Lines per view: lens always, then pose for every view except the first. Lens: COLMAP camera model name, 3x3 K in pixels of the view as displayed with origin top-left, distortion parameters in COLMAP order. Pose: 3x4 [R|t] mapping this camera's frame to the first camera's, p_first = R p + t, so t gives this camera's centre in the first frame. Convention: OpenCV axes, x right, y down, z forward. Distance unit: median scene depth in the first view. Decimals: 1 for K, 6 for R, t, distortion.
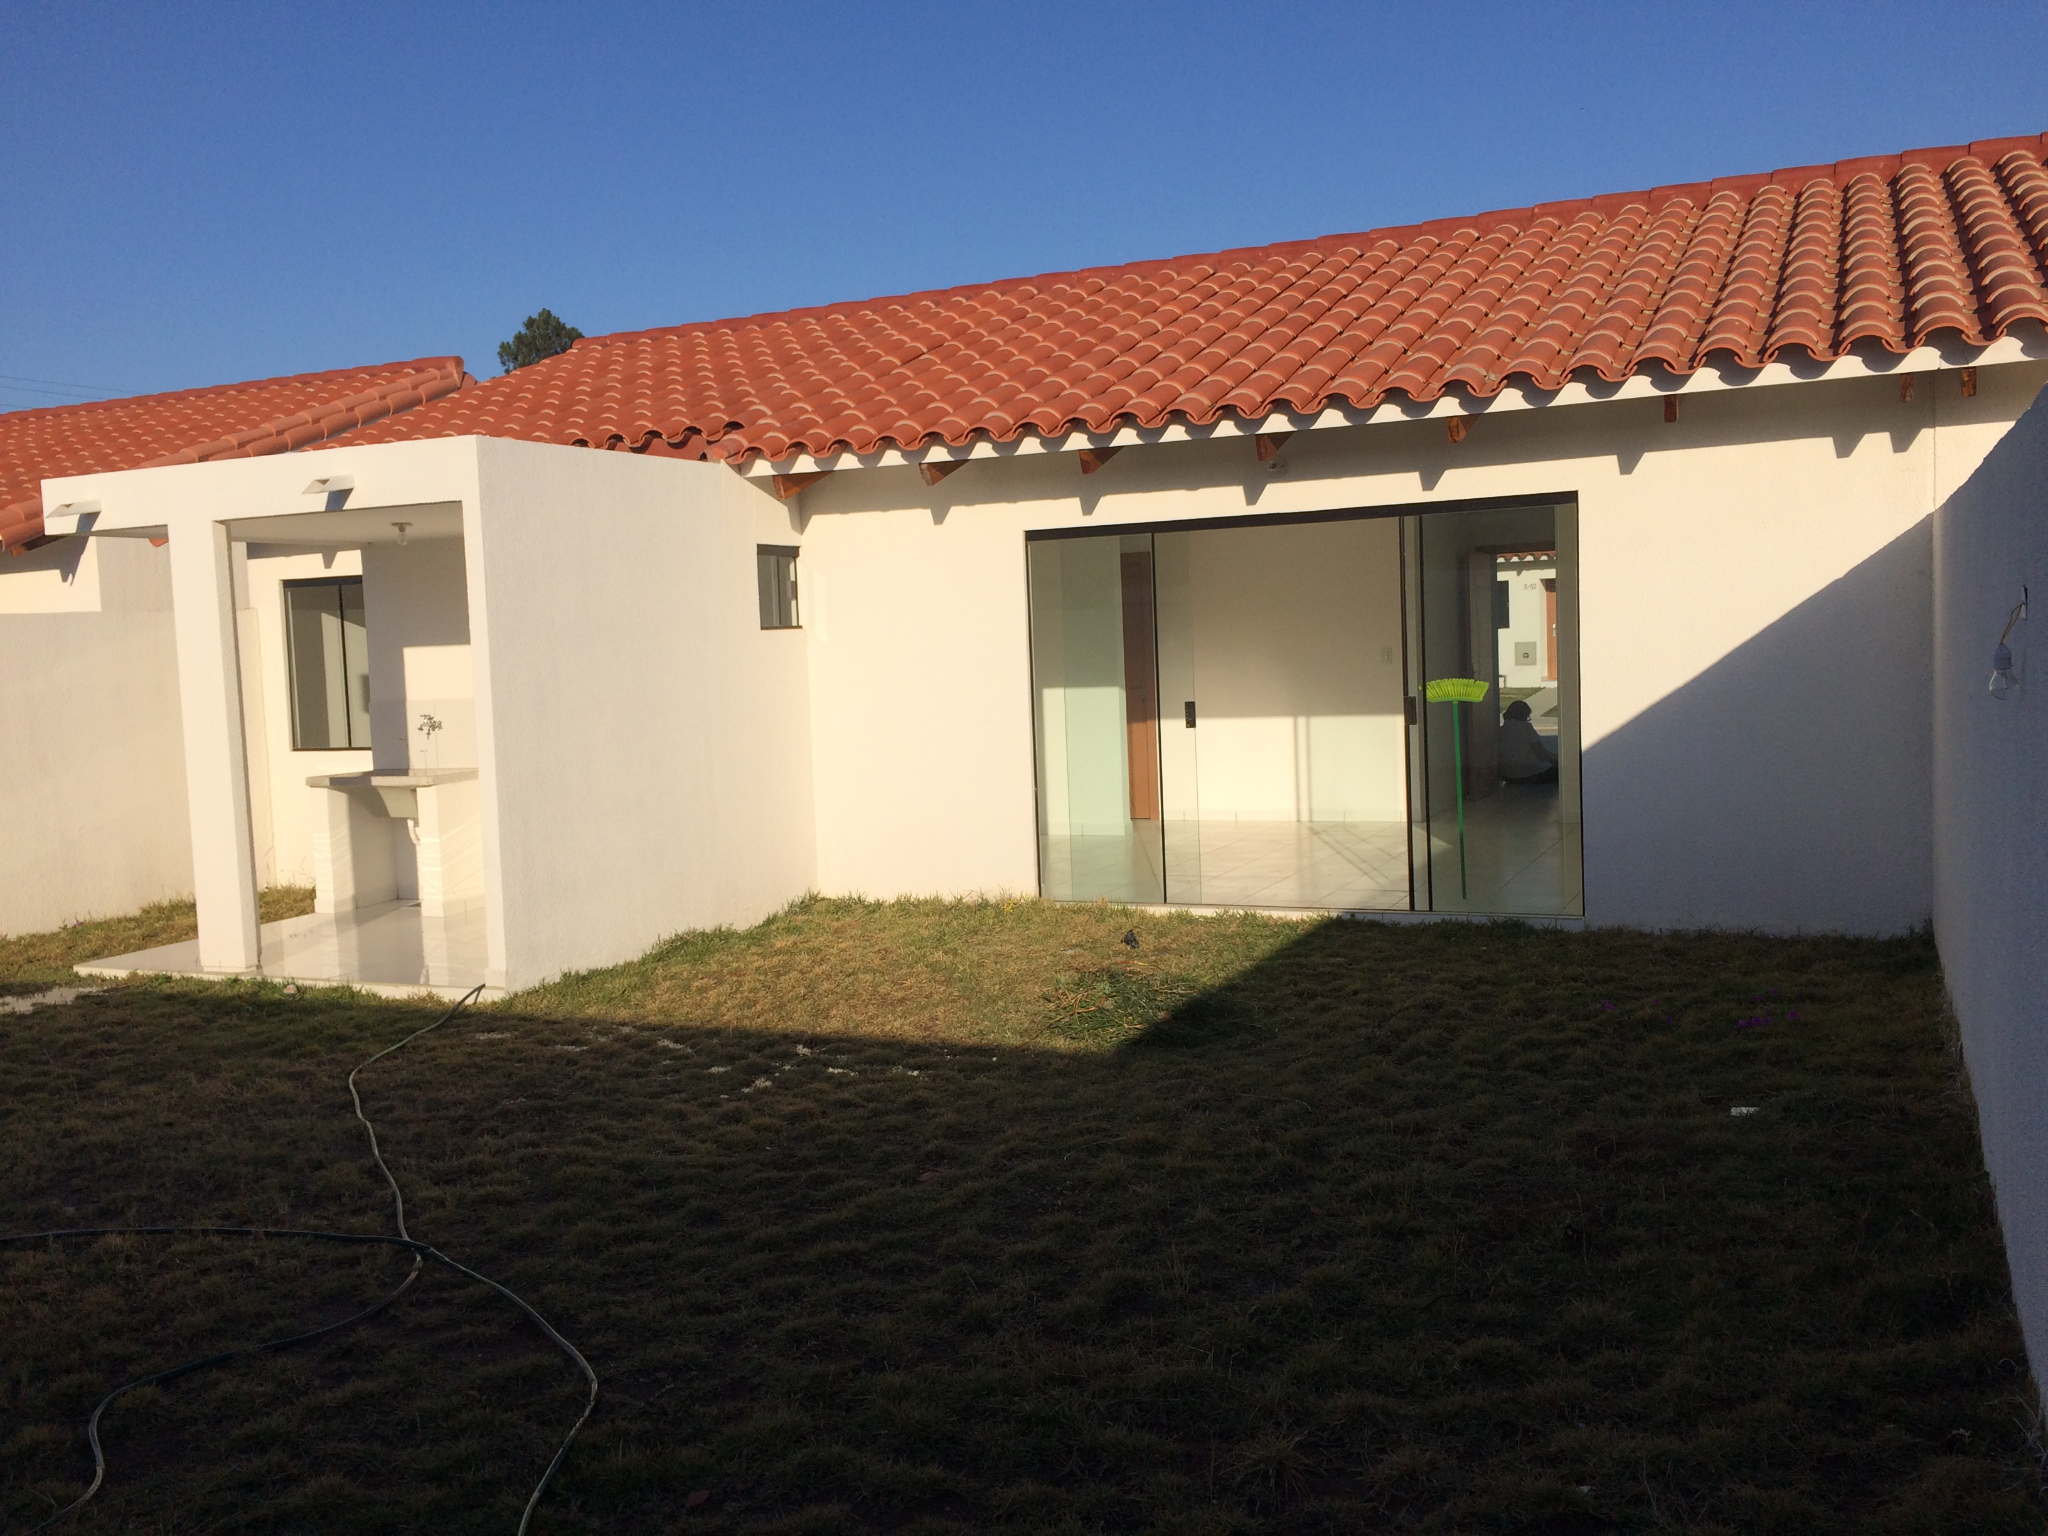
lens RADIAL K [[1801.4, 0, 1024.0], [0, 1801.4, 768.0], [0, 0, 1]] dist [-0.003329, 0.101157]
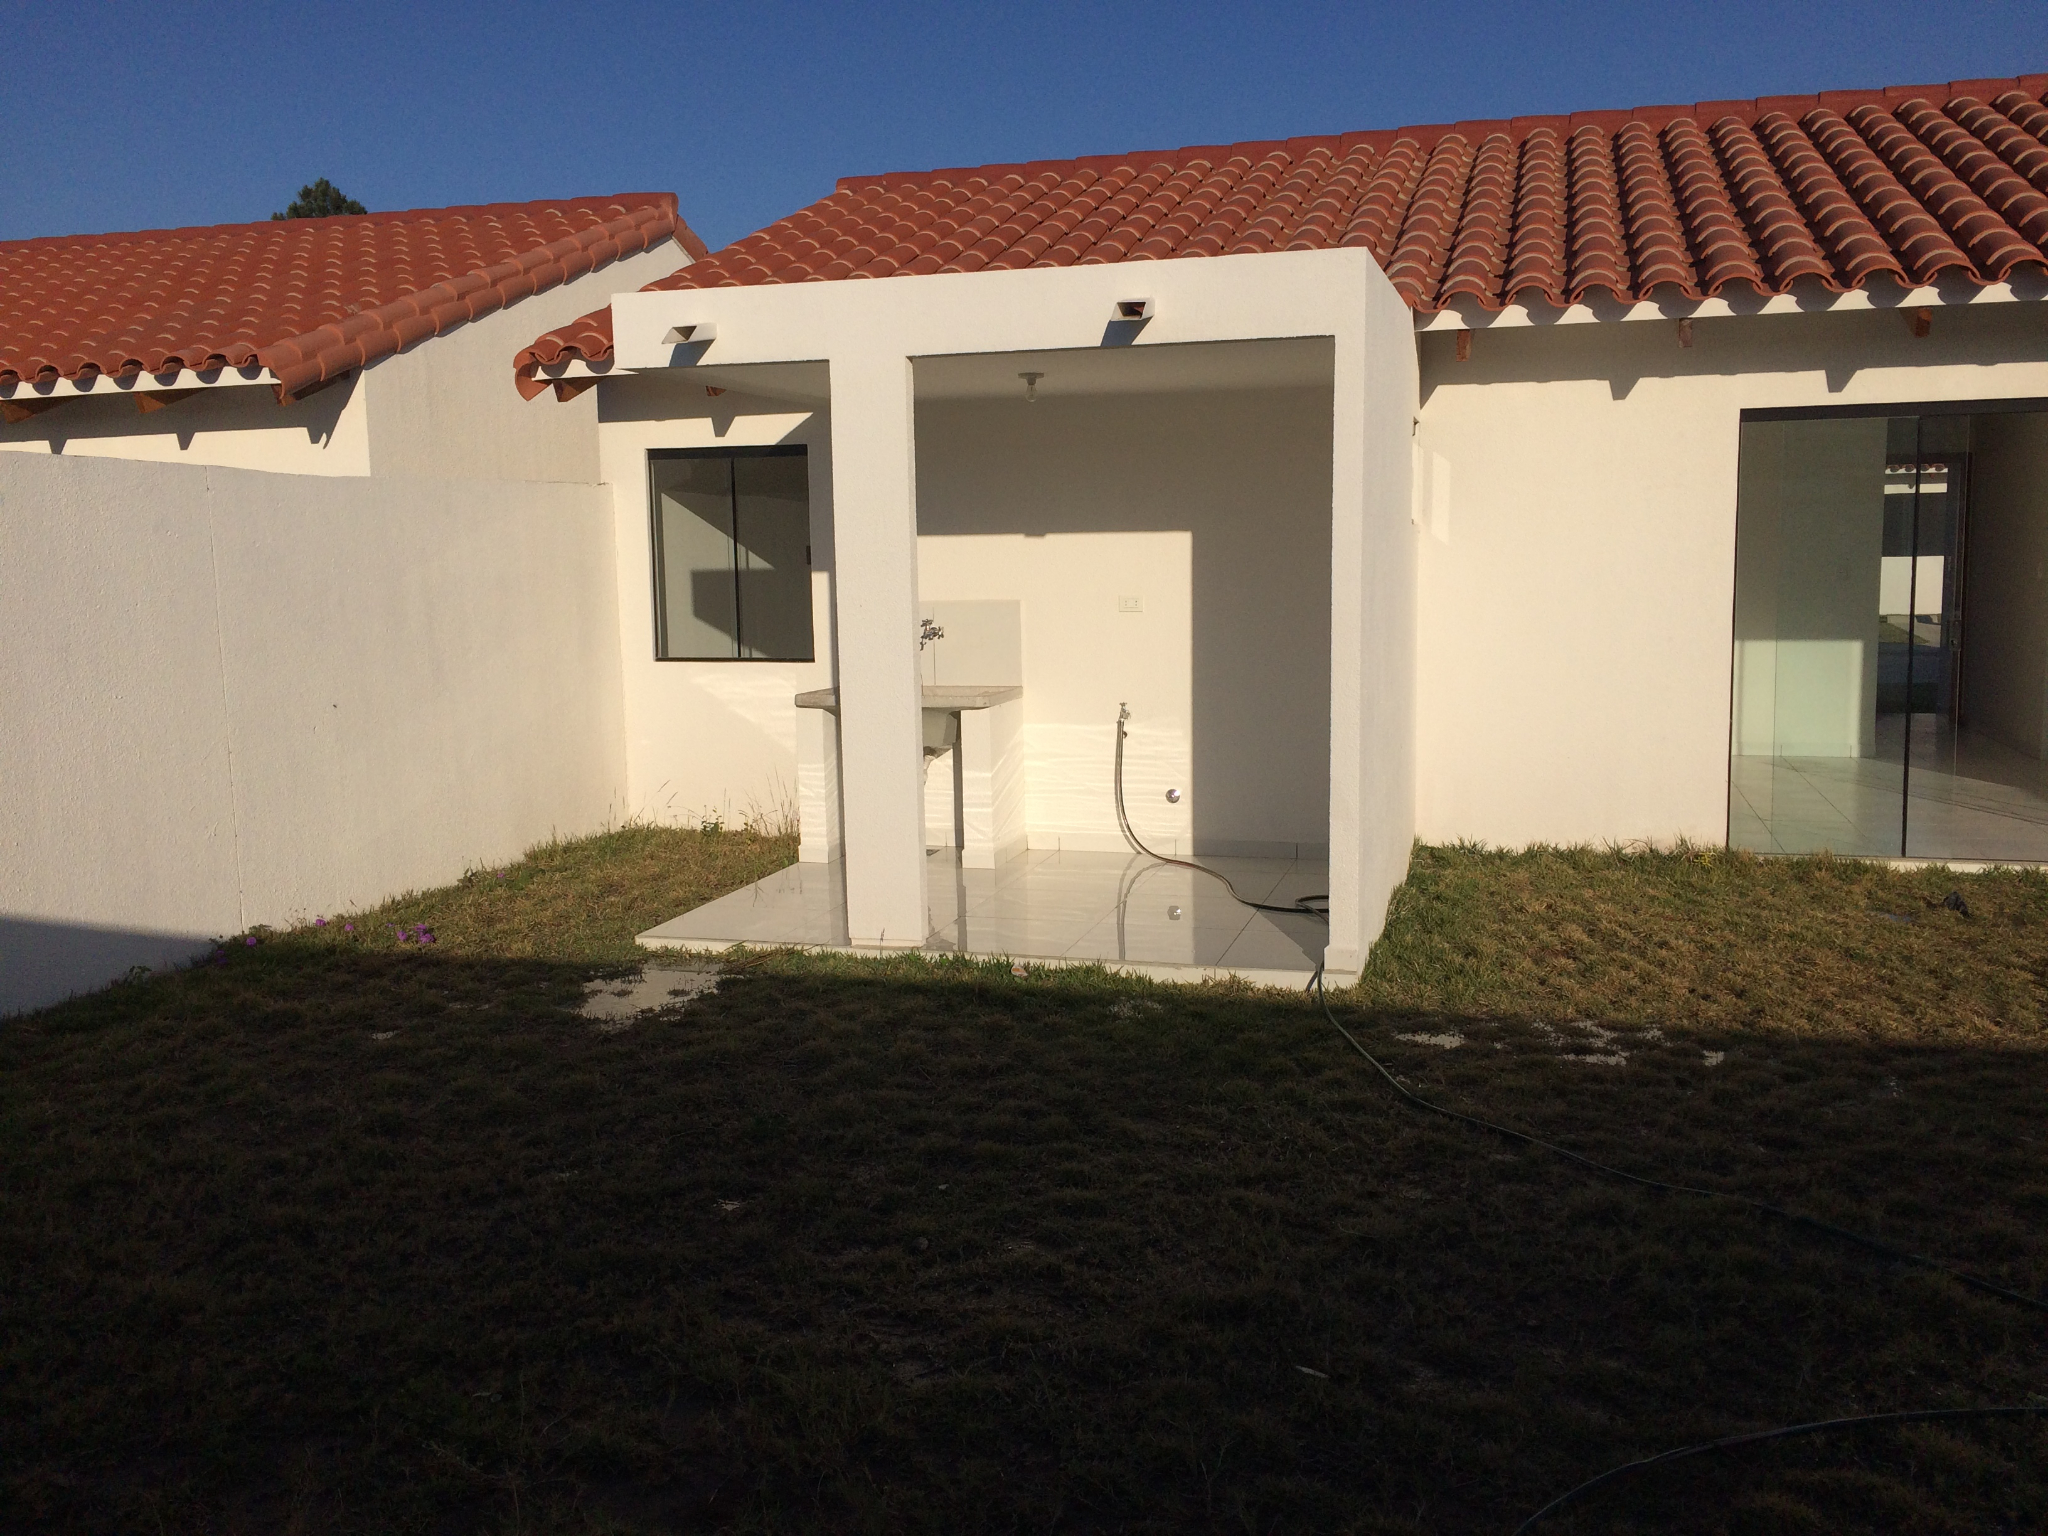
lens RADIAL K [[1787.5, 0, 1024.0], [0, 1787.5, 768.0], [0, 0, 1]] dist [0.095181, -0.131821]
pose [[0.988854, 0.006637, 0.148740, -0.430793], [-0.013170, 0.998989, 0.042977, 0.002150], [-0.148304, -0.044457, 0.987942, 0.204040]]
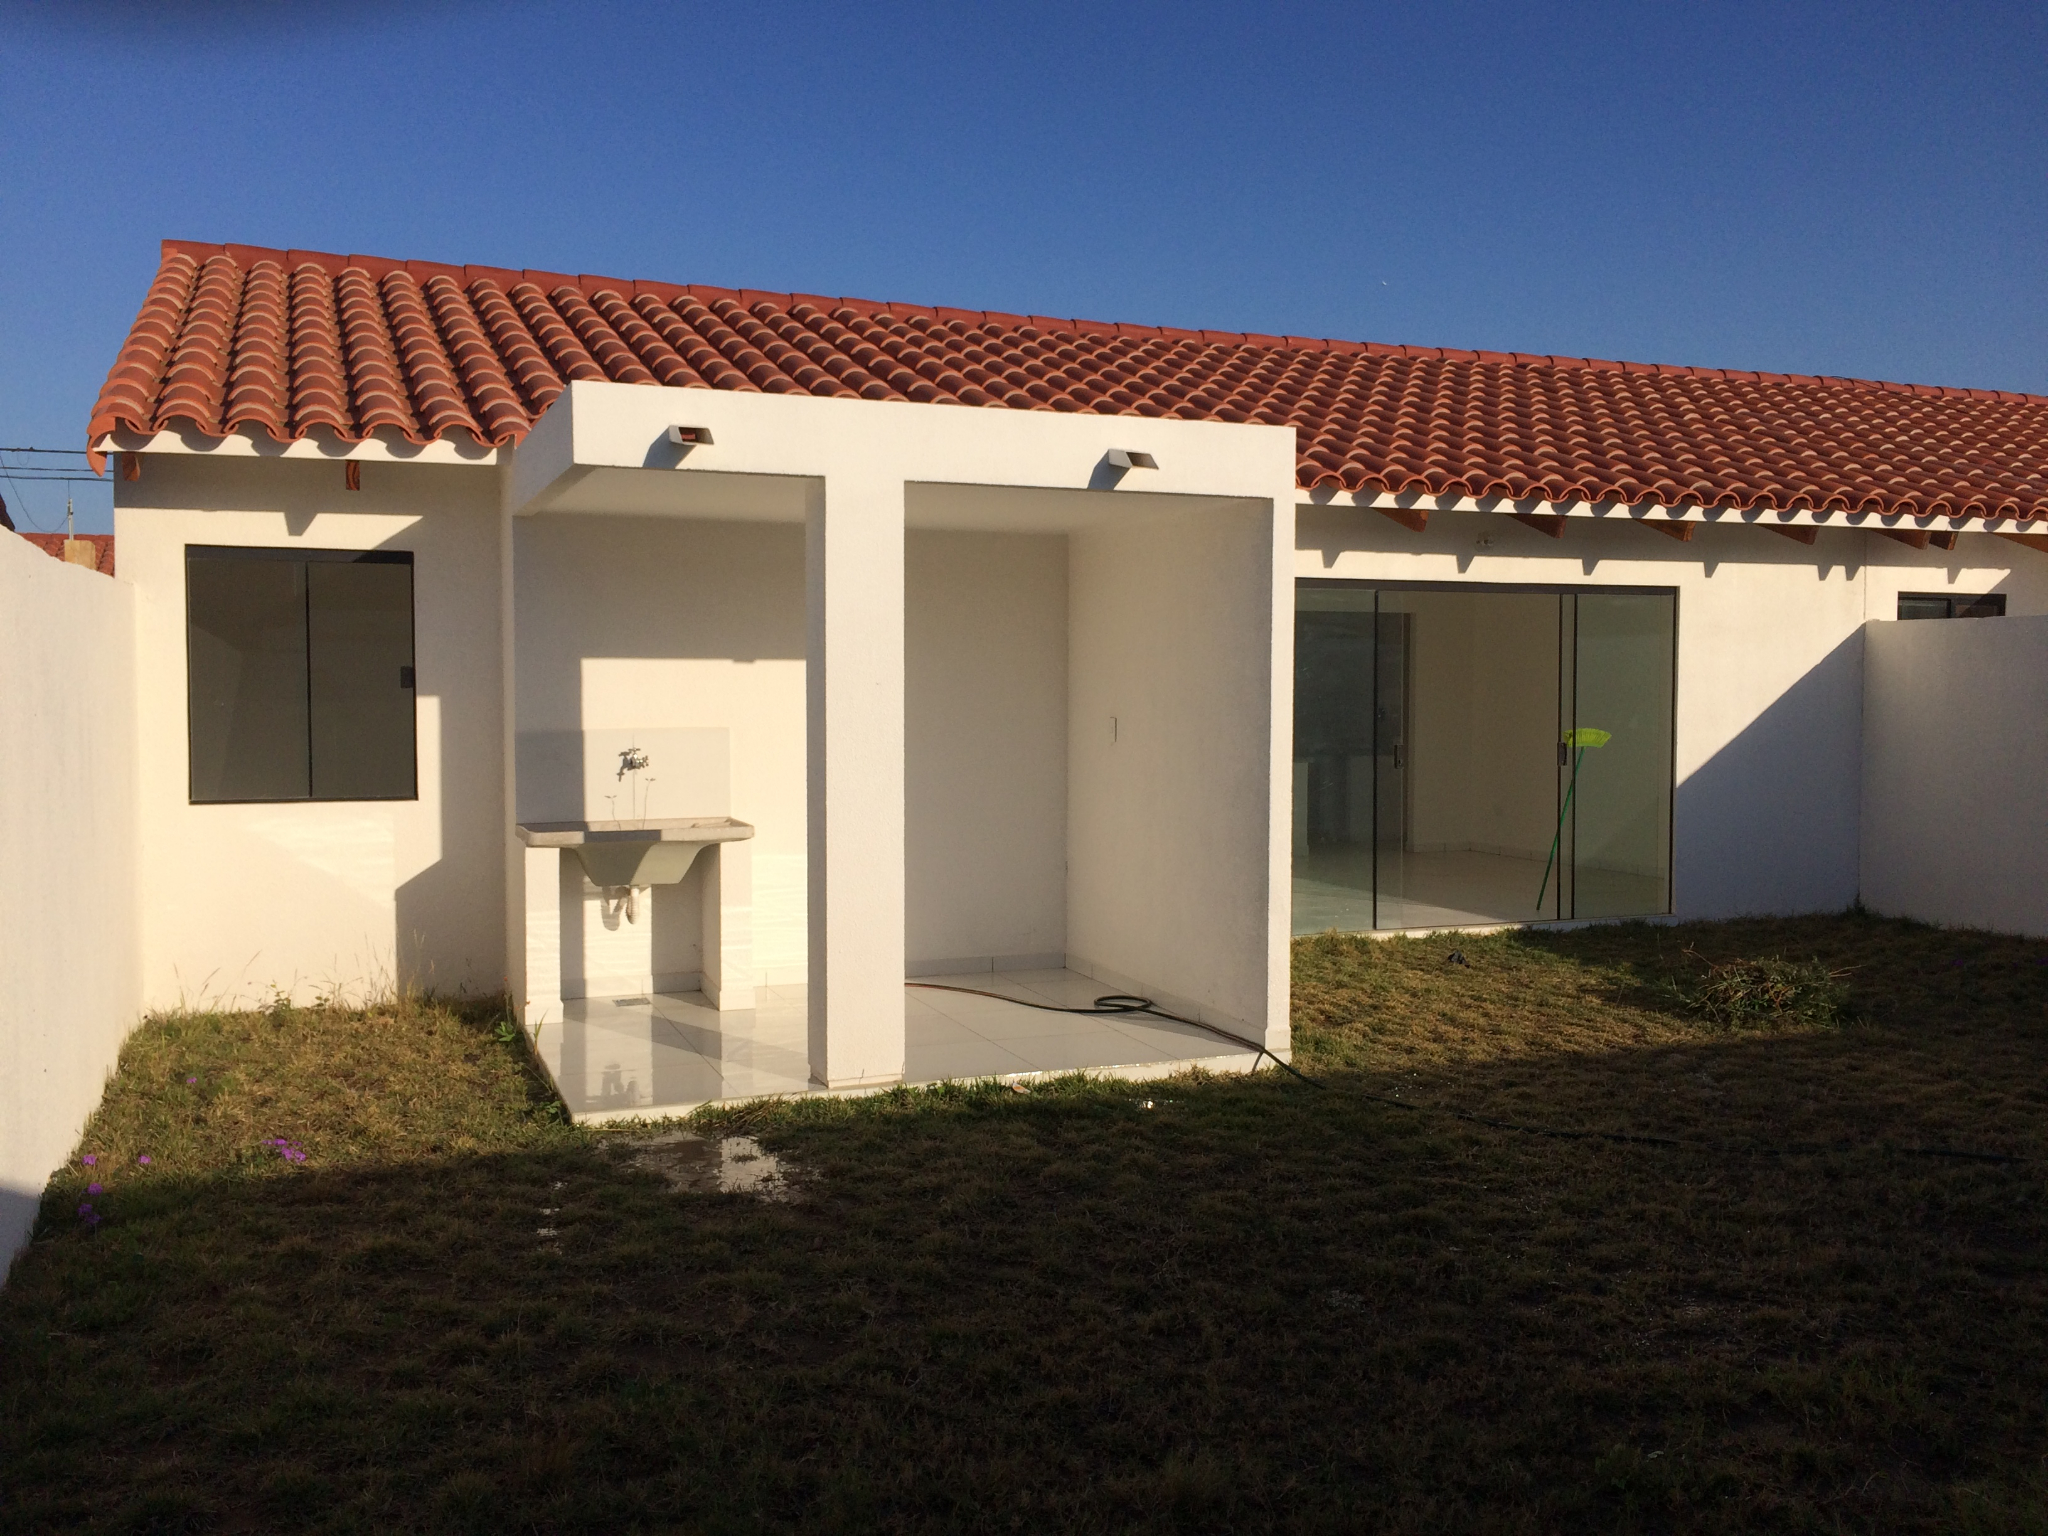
lens RADIAL K [[1817.2, 0, 1024.0], [0, 1817.2, 768.0], [0, 0, 1]] dist [0.069135, -0.256766]
pose [[0.676657, 0.007185, 0.736264, -0.821064], [0.023021, 0.999257, -0.030908, 0.006578], [-0.735939, 0.037863, 0.675989, 0.382696]]
